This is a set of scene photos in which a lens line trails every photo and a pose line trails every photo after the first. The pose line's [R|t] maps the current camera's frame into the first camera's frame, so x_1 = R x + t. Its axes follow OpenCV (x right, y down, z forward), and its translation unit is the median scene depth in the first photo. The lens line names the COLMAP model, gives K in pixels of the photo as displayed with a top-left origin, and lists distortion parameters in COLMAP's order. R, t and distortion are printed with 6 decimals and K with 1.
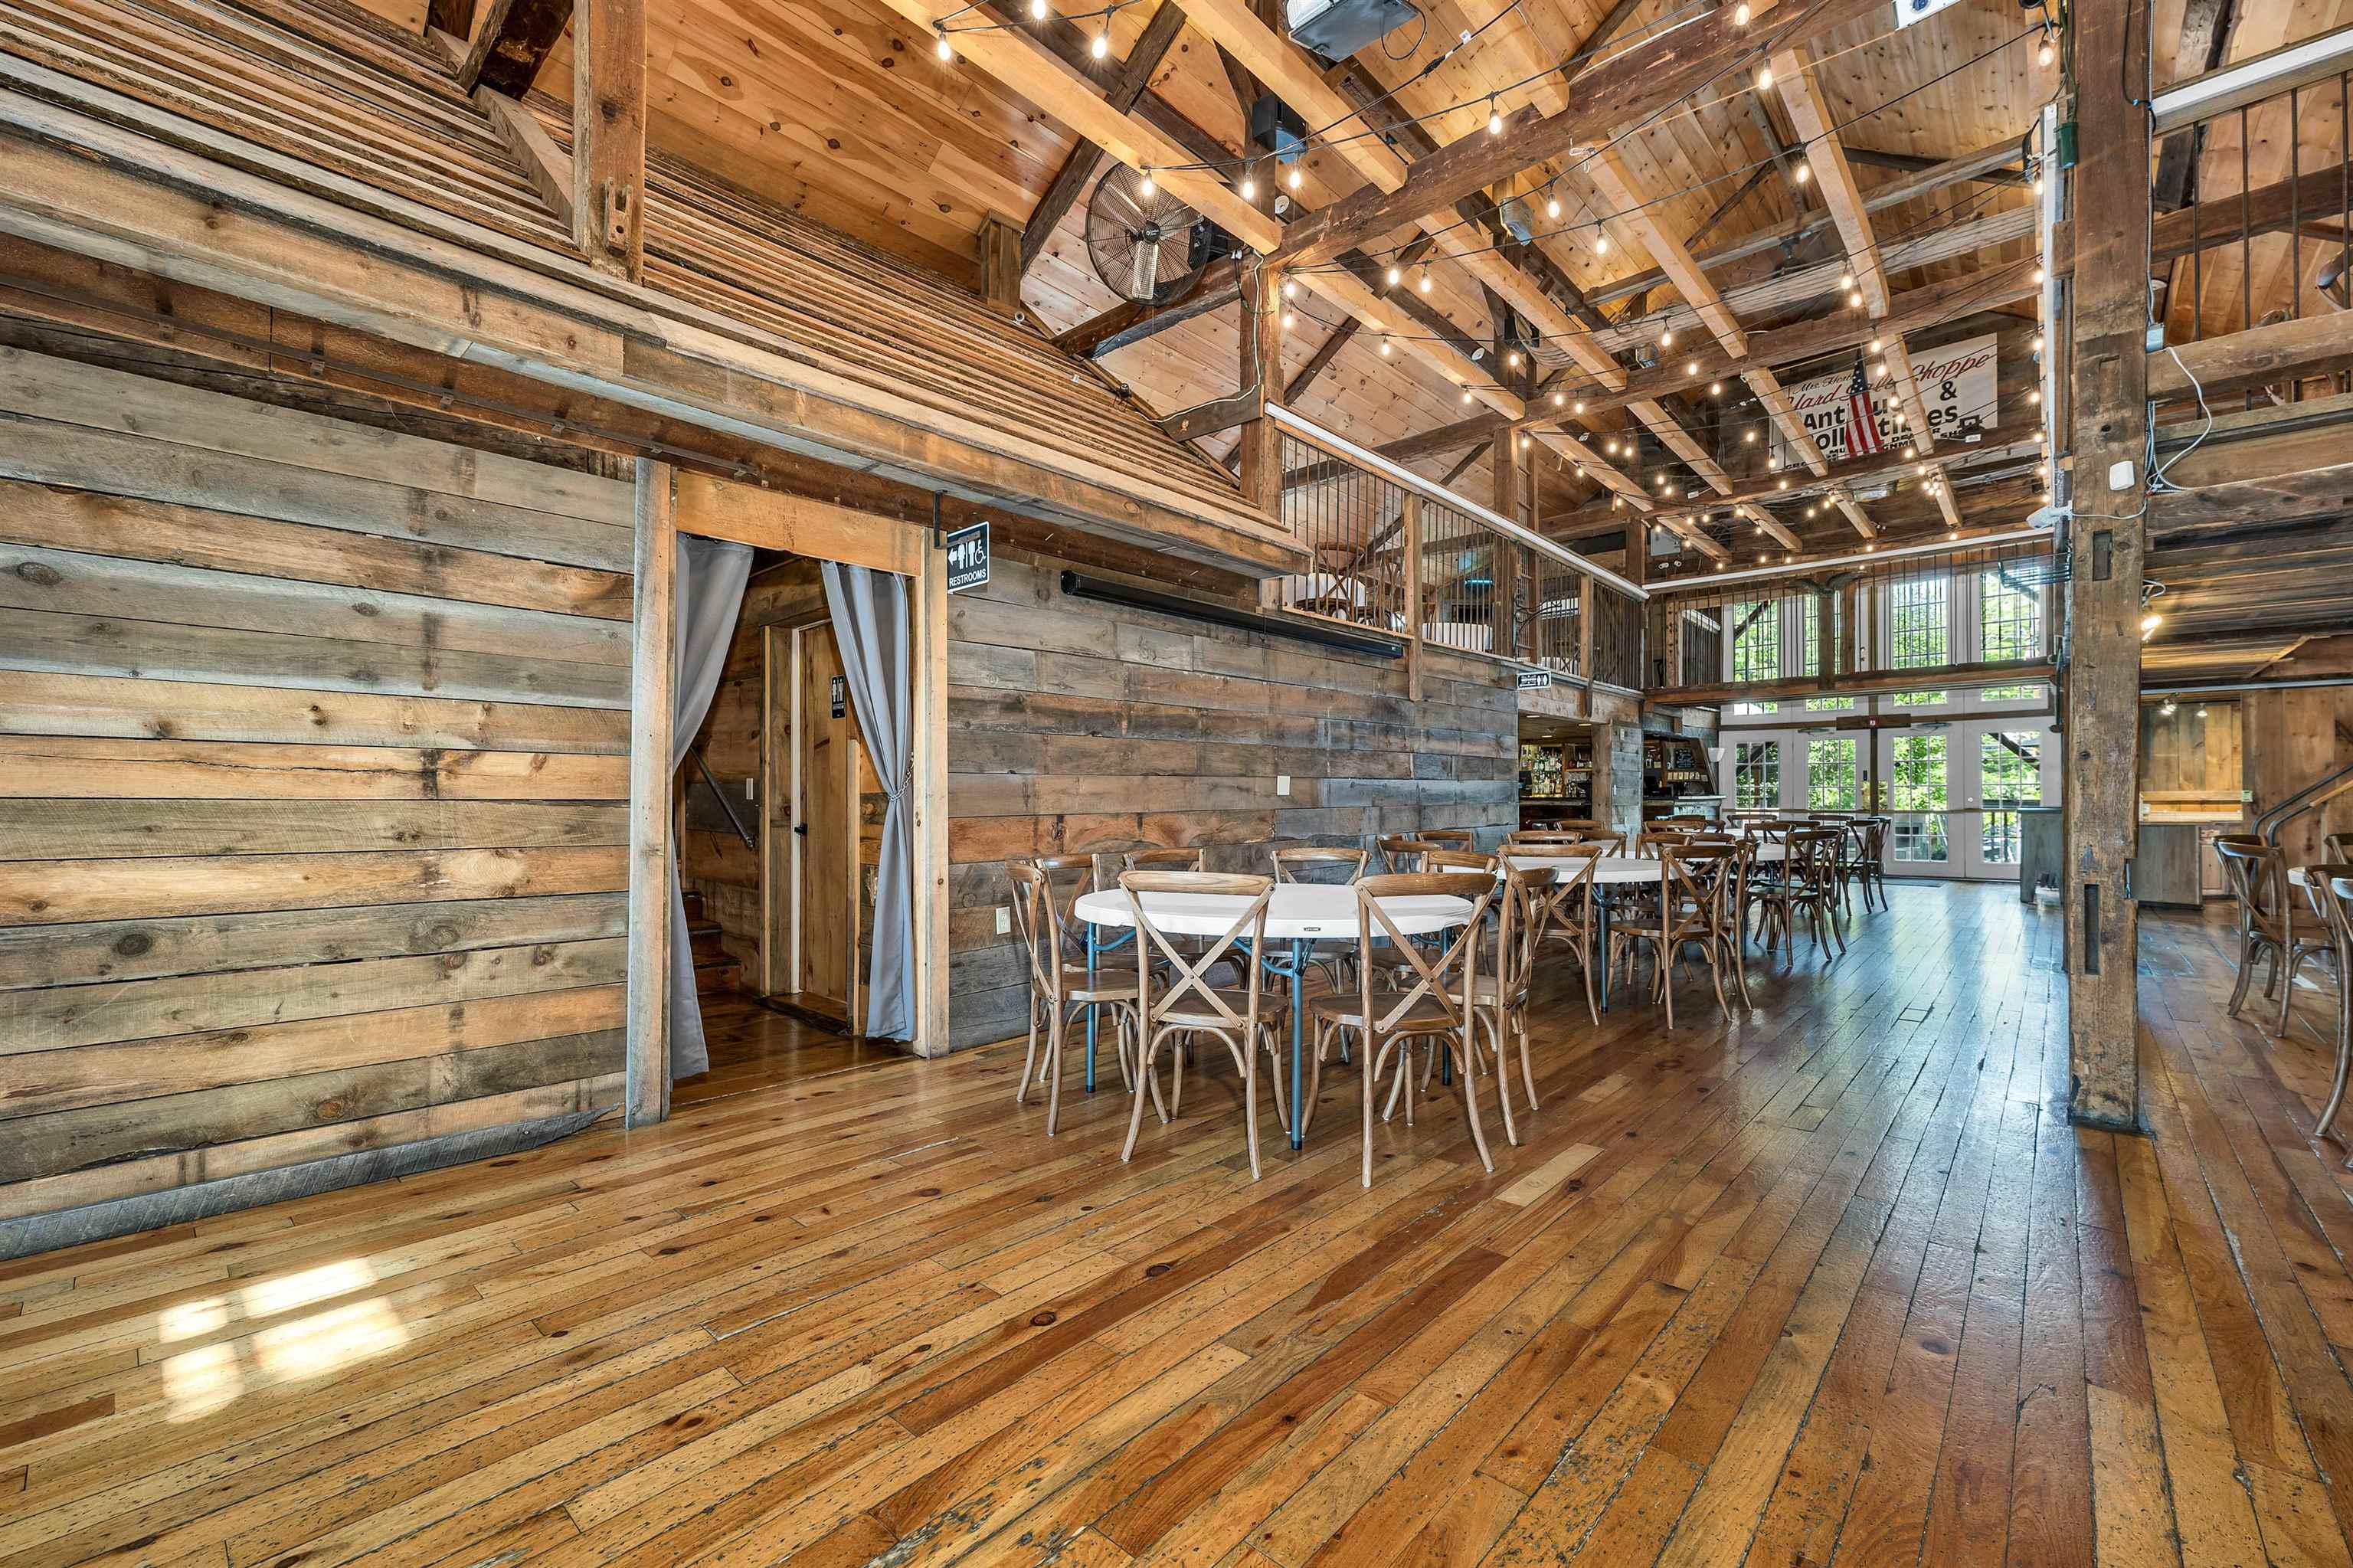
lens RADIAL K [[967.8, 0, 1180.5], [0, 967.8, 796.5], [0, 0, 1]] dist [0.001399, 0.000102]
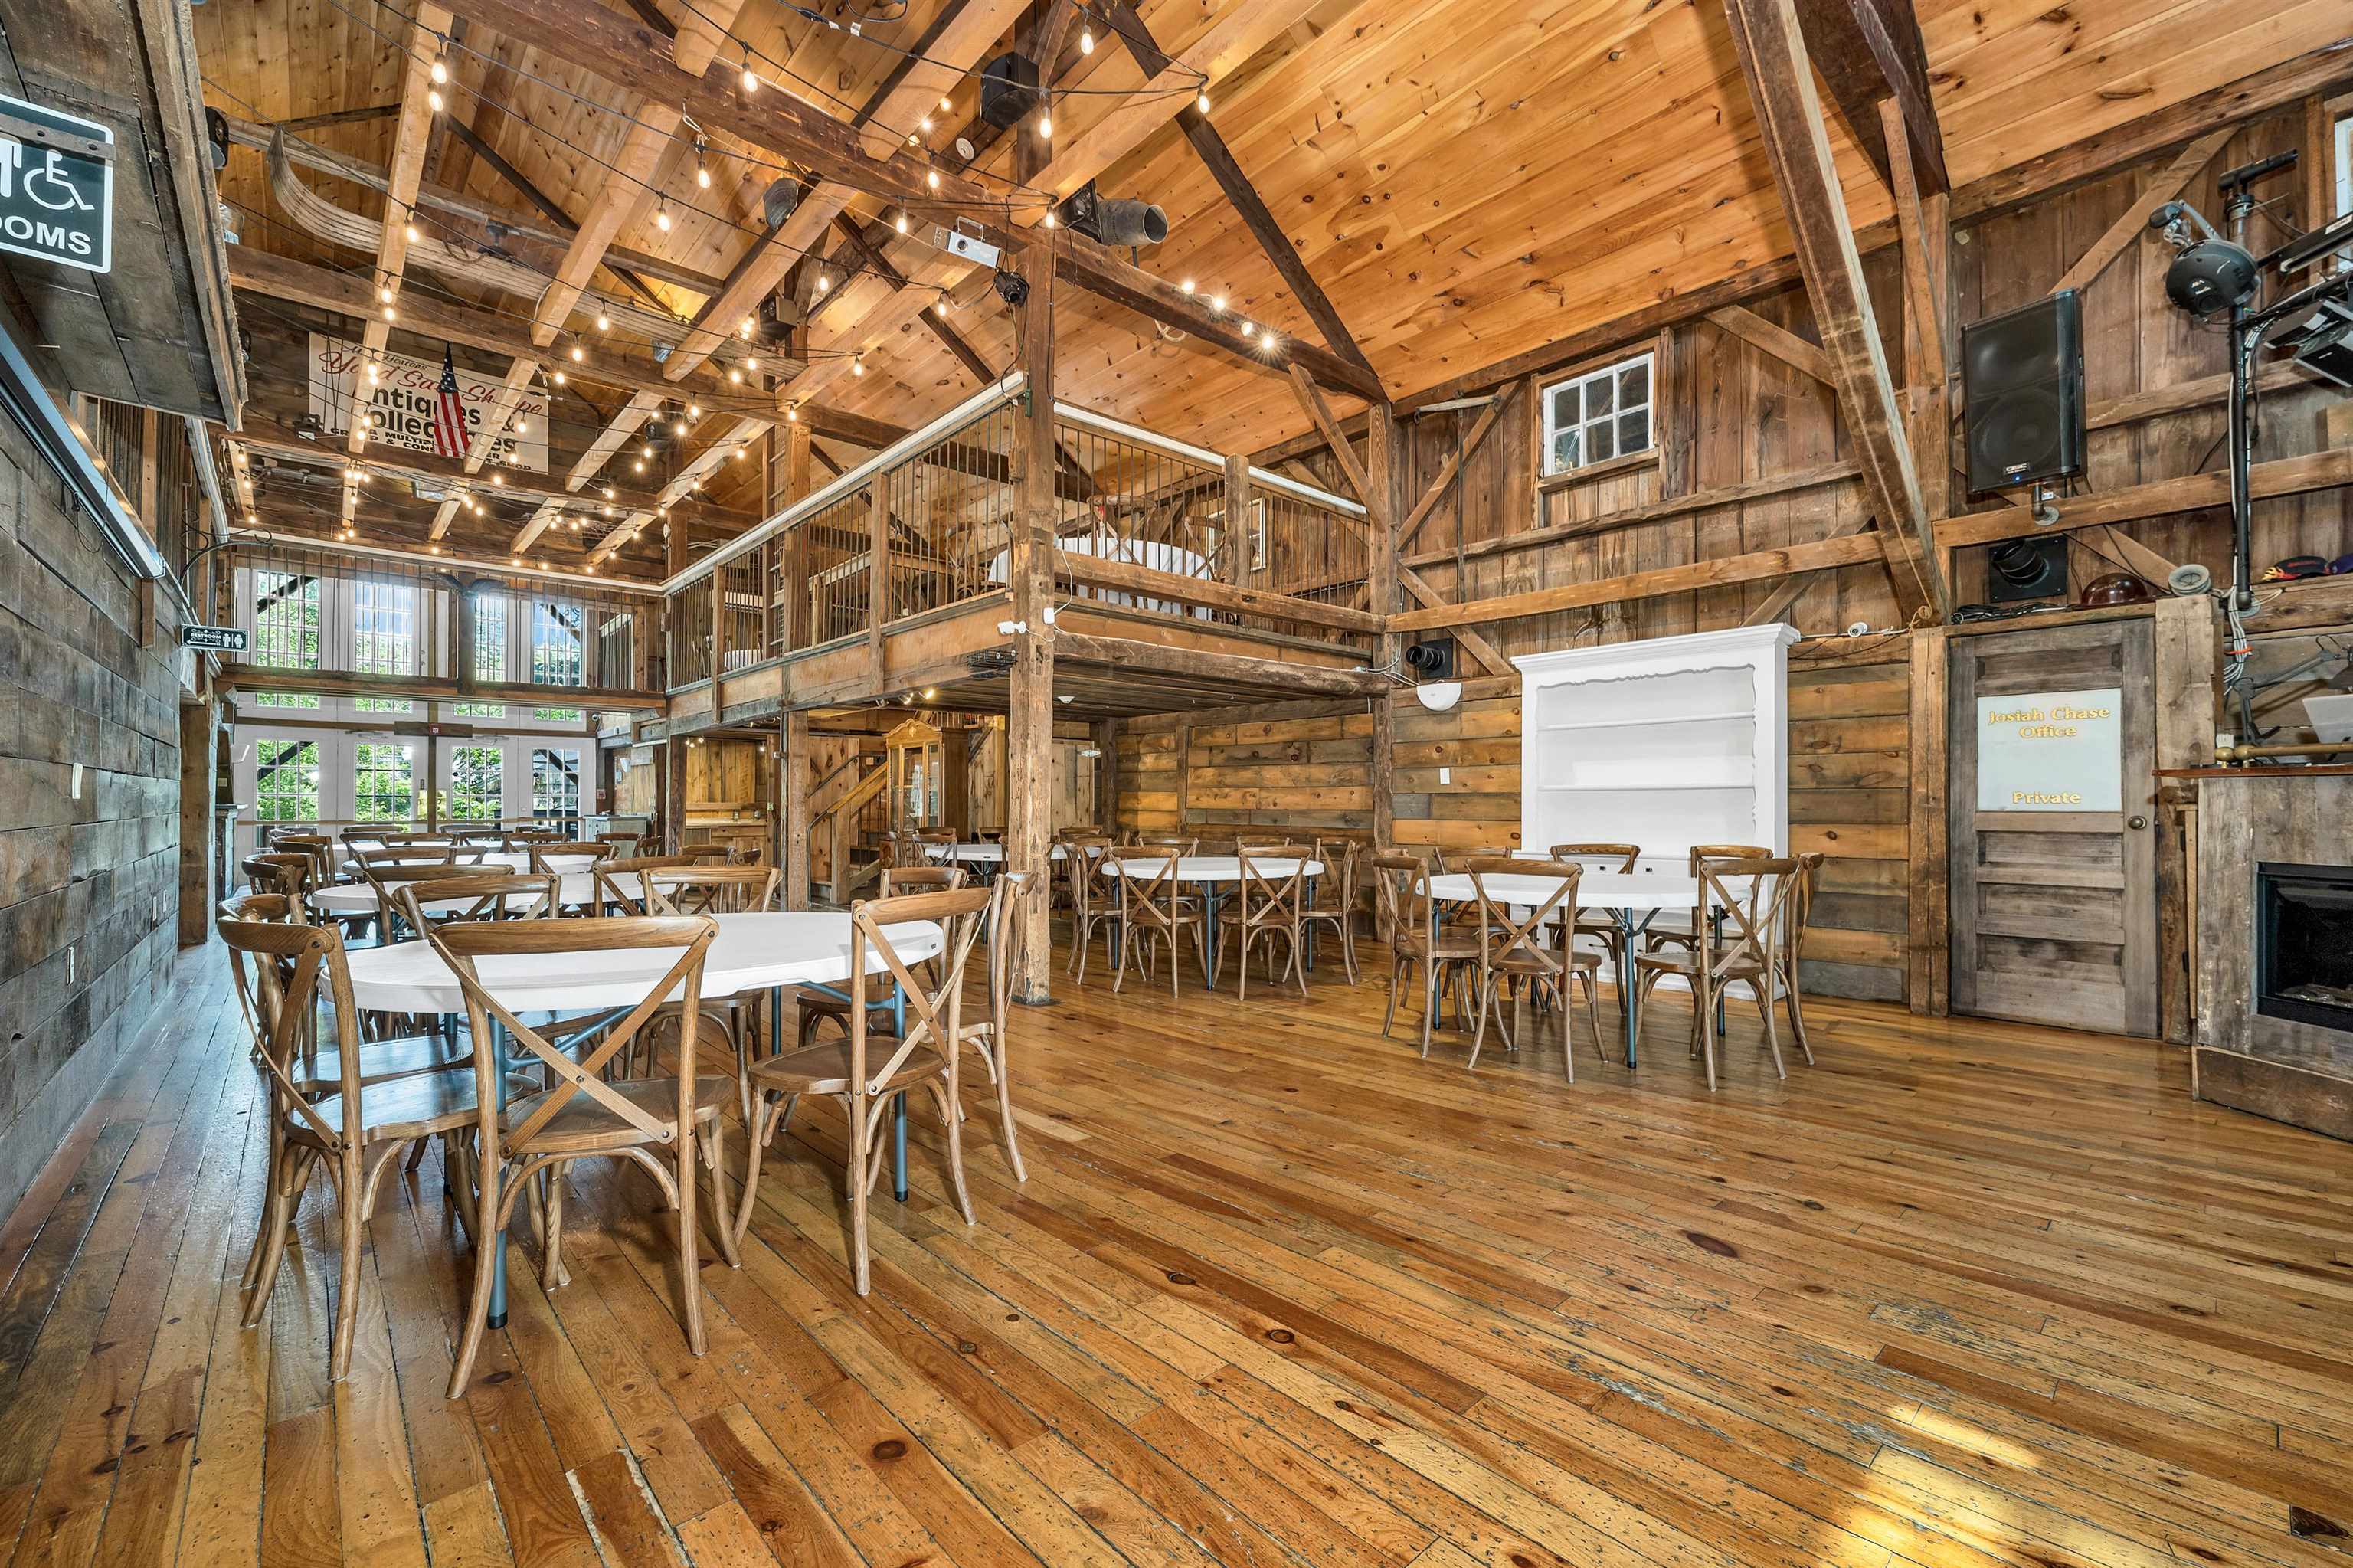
lens RADIAL K [[967.8, 0, 1180.5], [0, 967.8, 796.5], [0, 0, 1]] dist [0.001399, 0.000102]
pose [[0.087704, 0.014671, 0.996039, -0.915162], [-0.003245, 0.999890, -0.014442, 0.009652], [-0.996141, -0.001966, 0.087742, 0.825441]]
